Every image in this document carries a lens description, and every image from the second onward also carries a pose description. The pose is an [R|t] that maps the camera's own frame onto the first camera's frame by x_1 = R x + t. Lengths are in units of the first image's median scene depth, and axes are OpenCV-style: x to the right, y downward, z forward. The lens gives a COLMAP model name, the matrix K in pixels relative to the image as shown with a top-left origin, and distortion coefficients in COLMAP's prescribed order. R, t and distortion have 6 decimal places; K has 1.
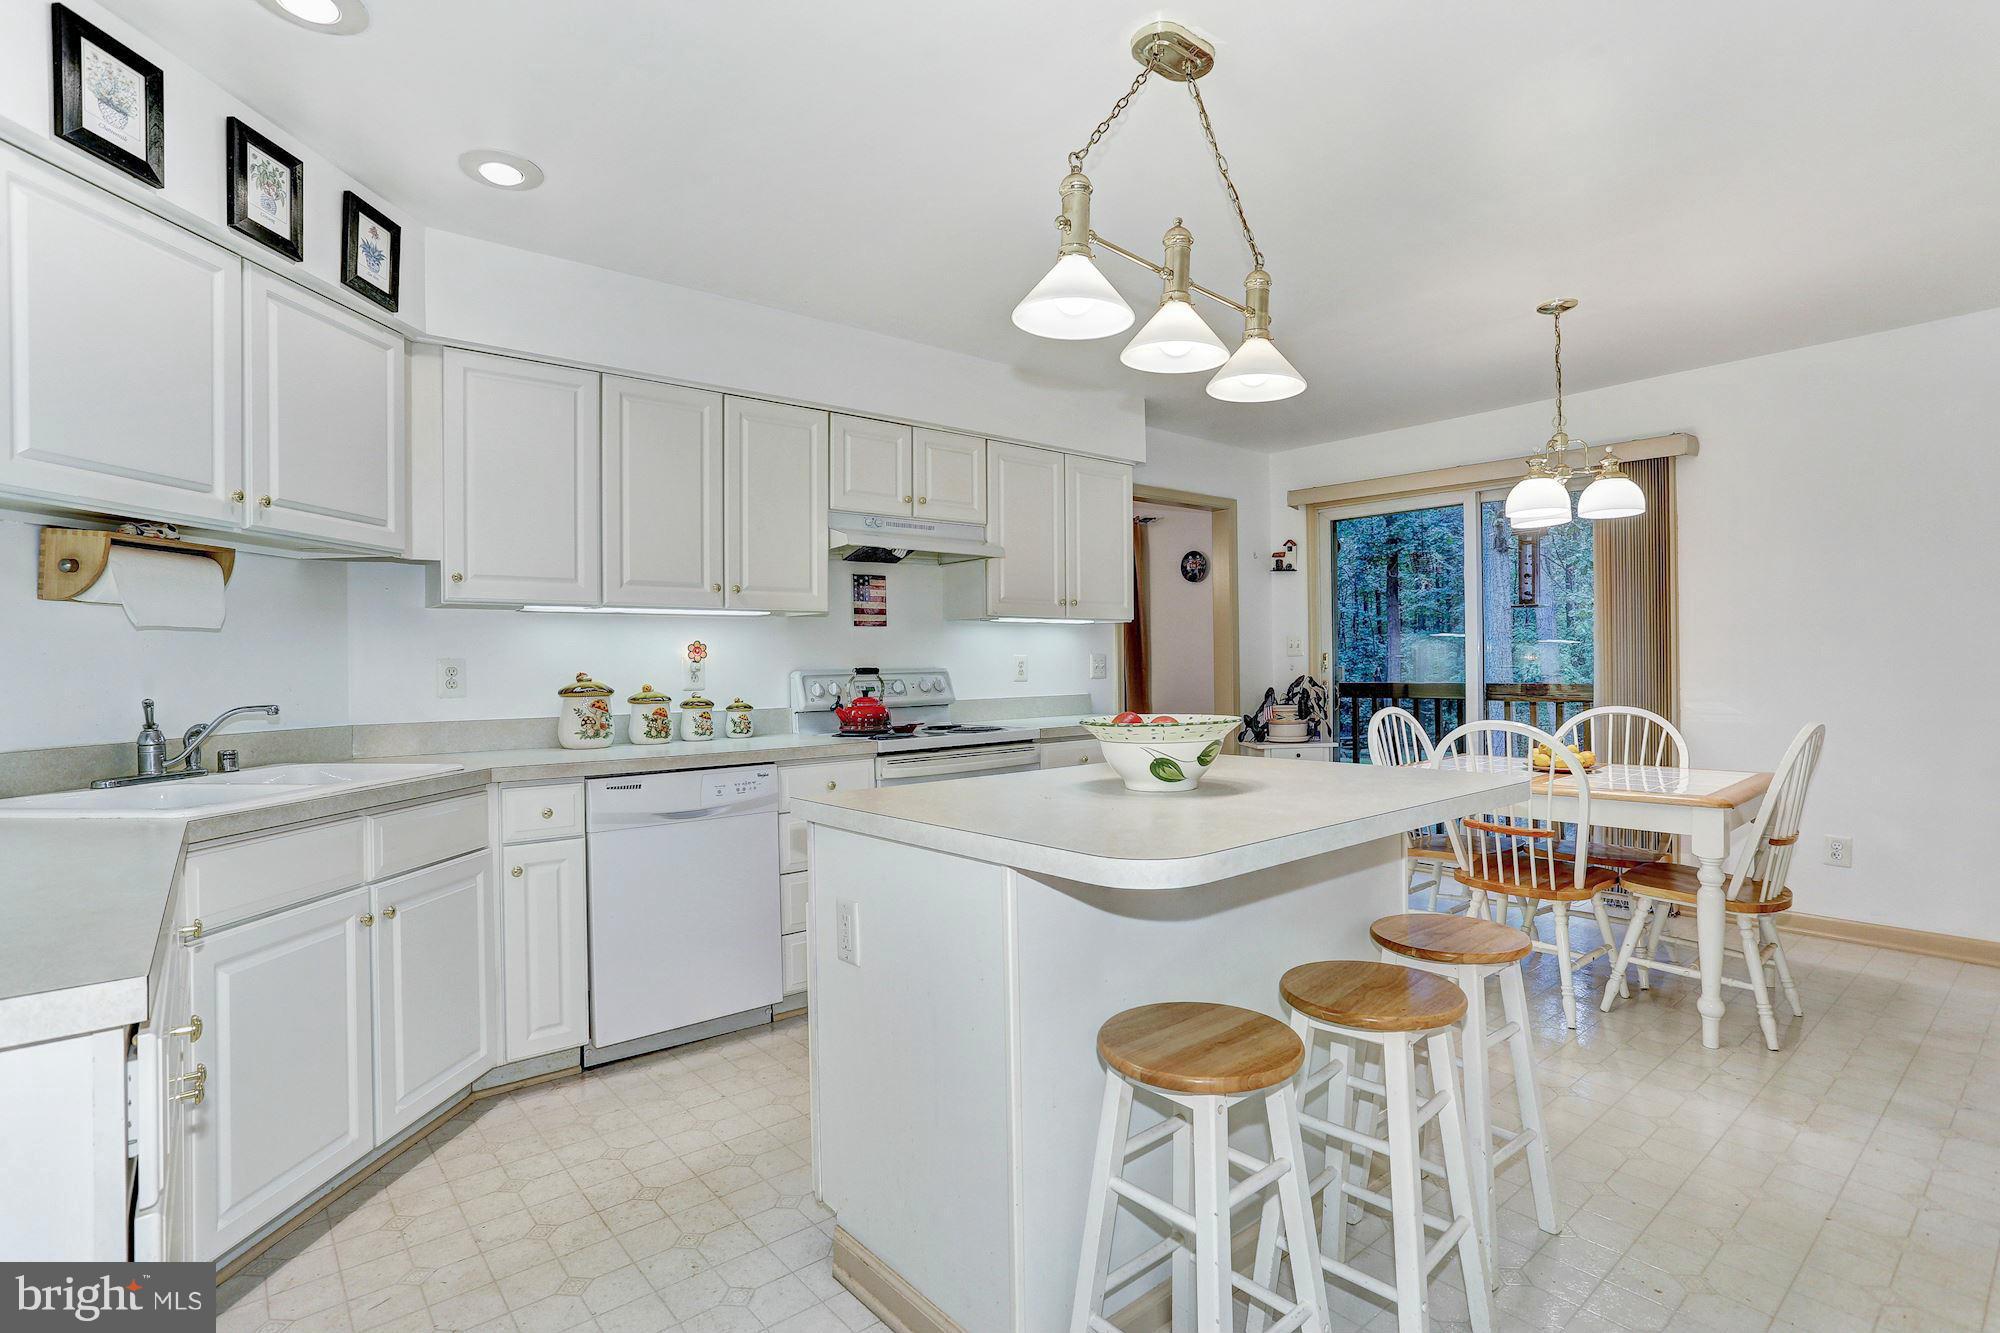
lens RADIAL K [[967.6, 0, 989.0], [0, 967.6, 662.2], [0, 0, 1]] dist [-0.060292, 0.038109]
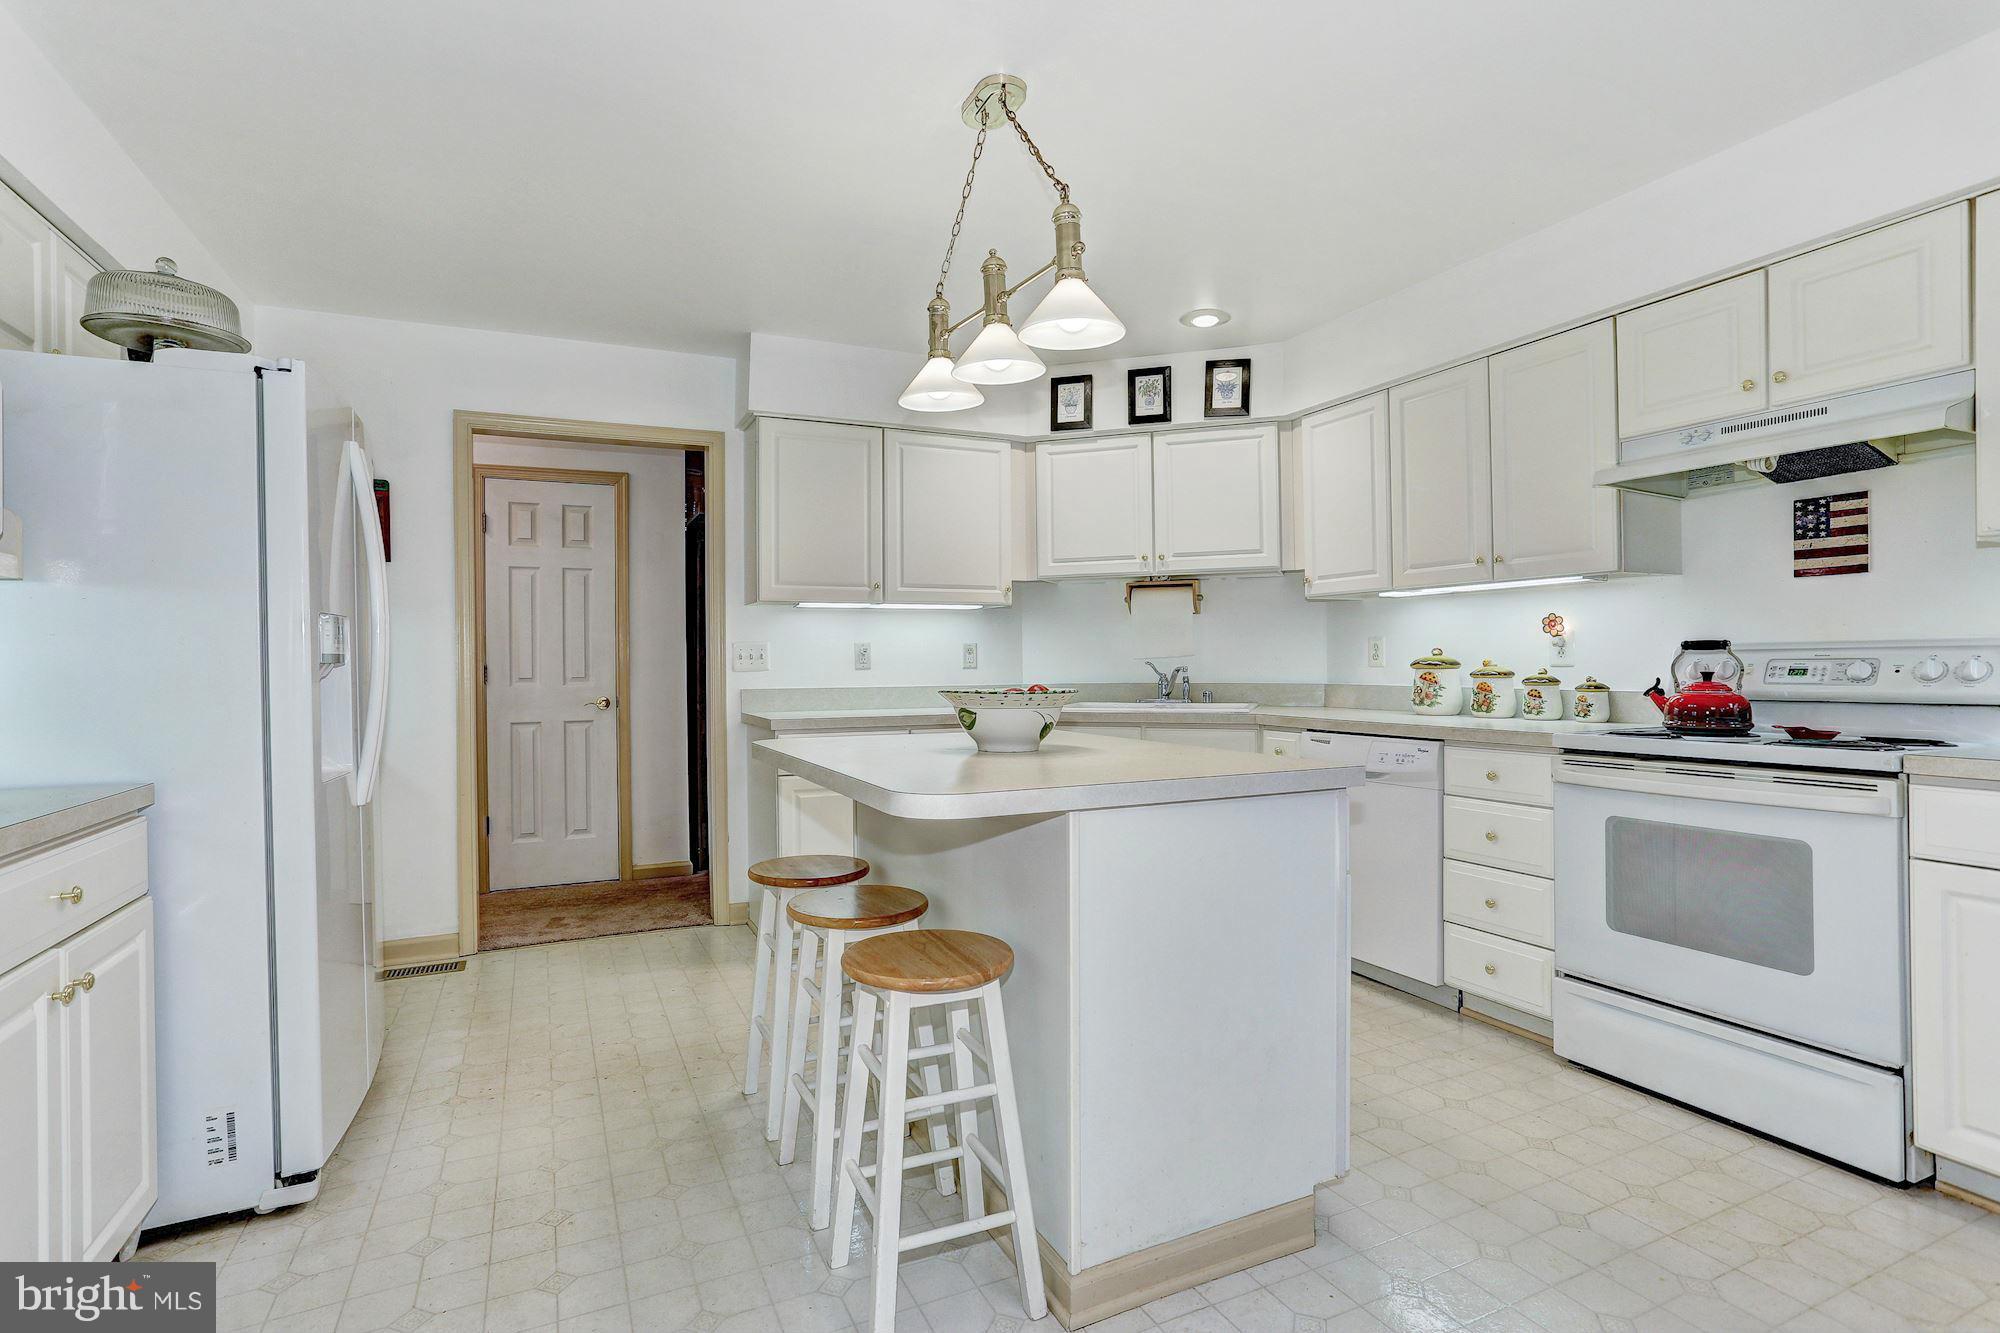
lens RADIAL K [[967.6, 0, 989.0], [0, 967.6, 662.2], [0, 0, 1]] dist [-0.060292, 0.038109]
pose [[-0.253439, 0.016434, -0.967212, 0.824008], [0.014772, 0.999805, 0.013116, 0.005364], [0.967239, -0.010964, -0.253632, 0.808355]]
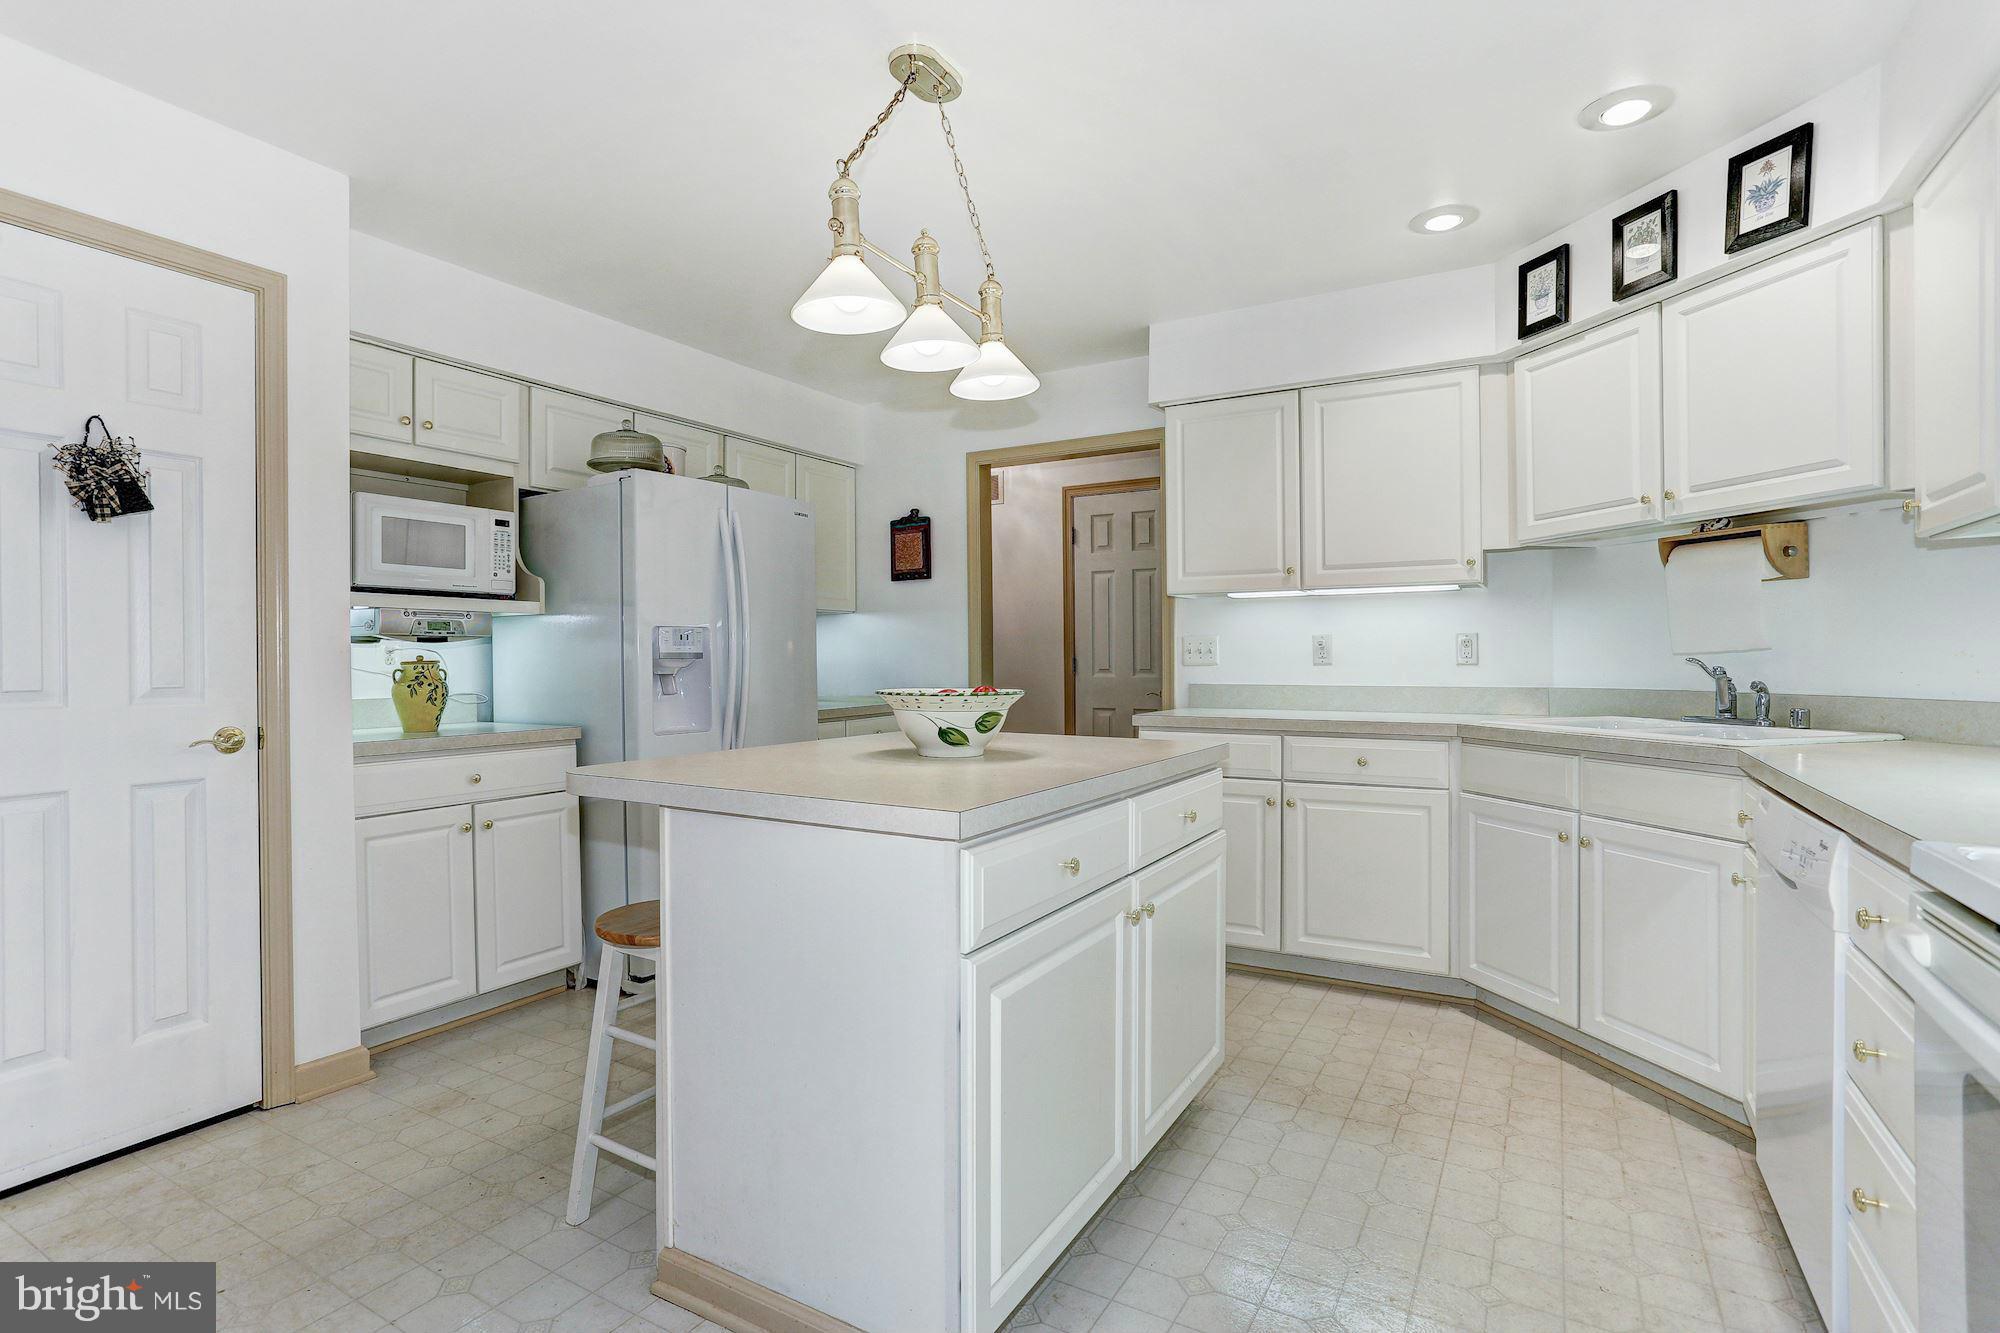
lens RADIAL K [[967.6, 0, 989.0], [0, 967.6, 662.2], [0, 0, 1]] dist [-0.060292, 0.038109]
pose [[-0.941945, 0.020562, -0.335136, 0.318119], [0.019463, 0.999789, 0.006635, 0.011679], [0.335202, -0.000273, -0.942146, 1.292109]]
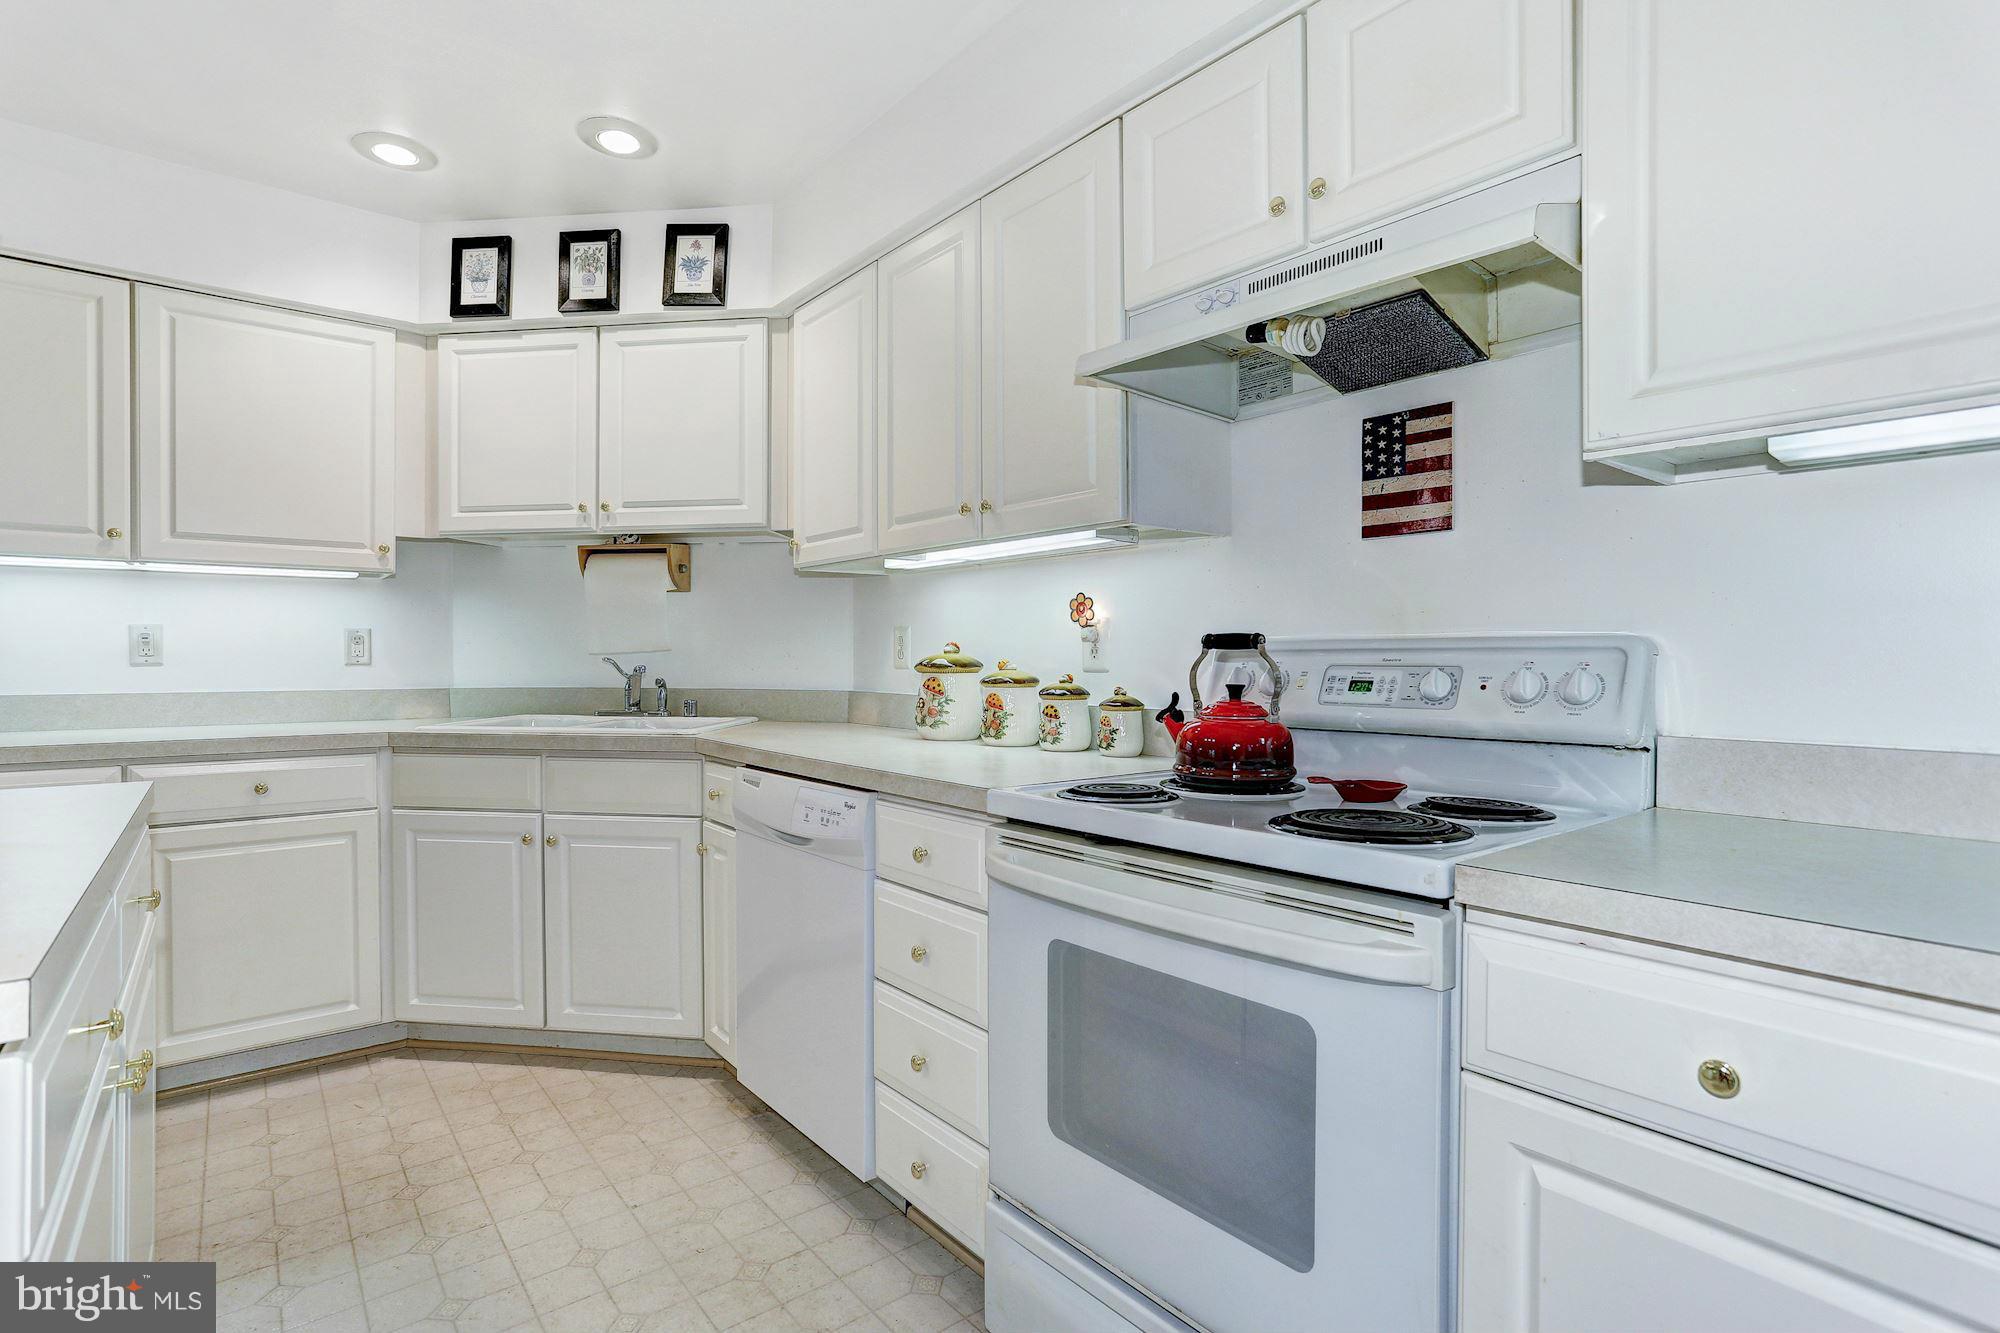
lens RADIAL K [[967.6, 0, 989.0], [0, 967.6, 662.2], [0, 0, 1]] dist [-0.060292, 0.038109]
pose [[-0.020810, 0.020860, -0.999566, 0.378890], [0.001056, 0.999782, 0.020843, 0.010853], [0.999783, -0.000622, -0.020828, 1.089251]]
